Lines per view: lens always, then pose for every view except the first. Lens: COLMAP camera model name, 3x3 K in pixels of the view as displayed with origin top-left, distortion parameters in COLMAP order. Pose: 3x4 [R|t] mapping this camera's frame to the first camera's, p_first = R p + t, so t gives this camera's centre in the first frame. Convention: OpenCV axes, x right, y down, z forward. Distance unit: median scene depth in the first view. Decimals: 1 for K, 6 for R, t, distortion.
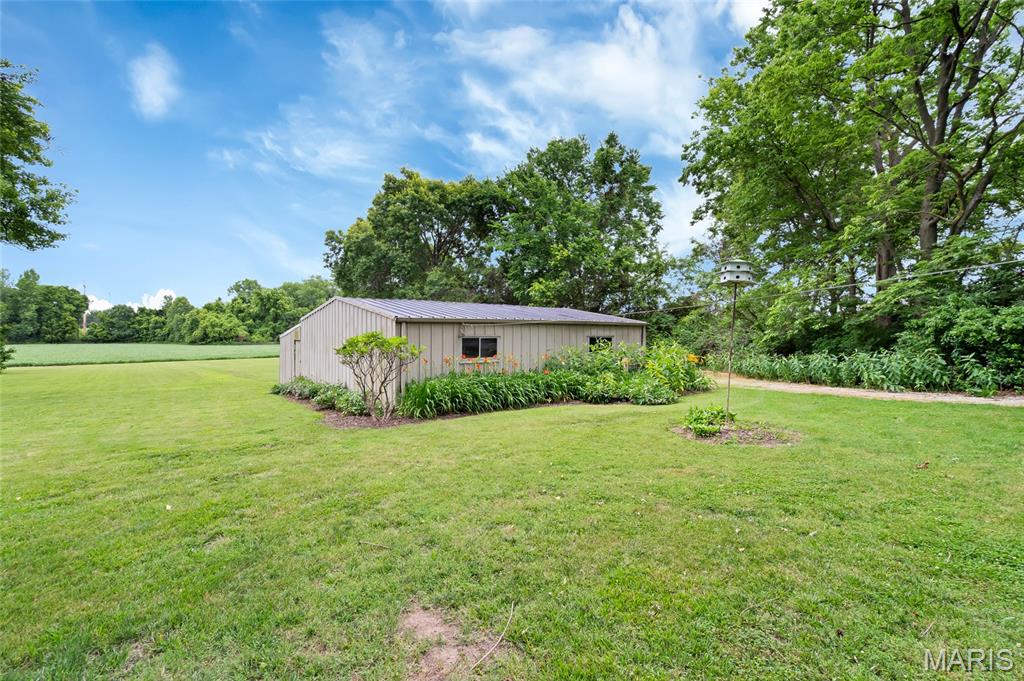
lens RADIAL K [[472.4, 0, 512.0], [0, 472.4, 340.5], [0, 0, 1]] dist [0.000378, 0.000071]
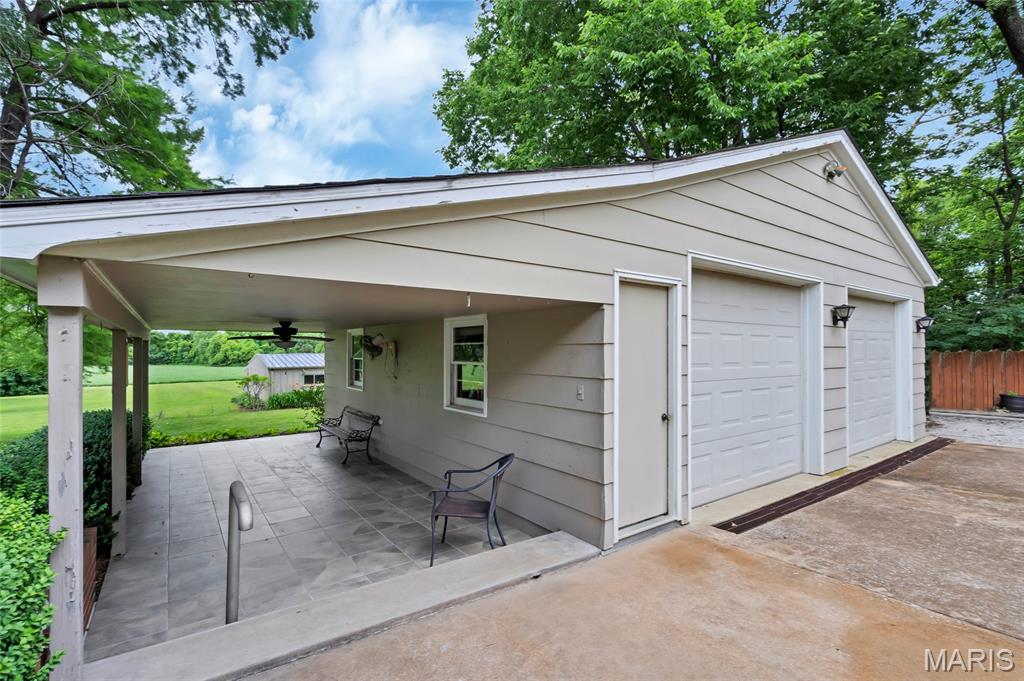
lens RADIAL K [[472.4, 0, 512.0], [0, 472.4, 340.5], [0, 0, 1]] dist [0.000378, 0.000071]
pose [[0.999158, -0.006869, -0.040440, 0.066052], [0.005337, 0.999268, -0.037877, -0.005456], [0.040670, 0.037630, 0.998464, -0.081925]]
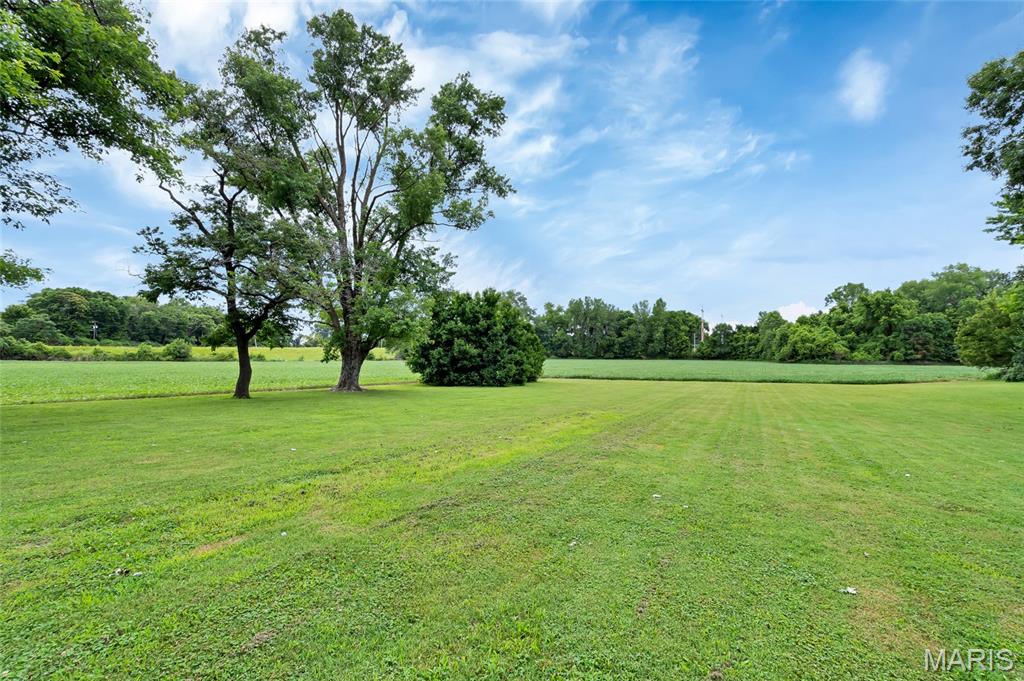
lens RADIAL K [[472.4, 0, 512.0], [0, 472.4, 340.5], [0, 0, 1]] dist [0.000378, 0.000071]
pose [[0.405105, -0.023716, -0.913962, -0.062790], [-0.014727, 0.999365, -0.032460, 0.002988], [0.914151, 0.026610, 0.404499, 0.160683]]
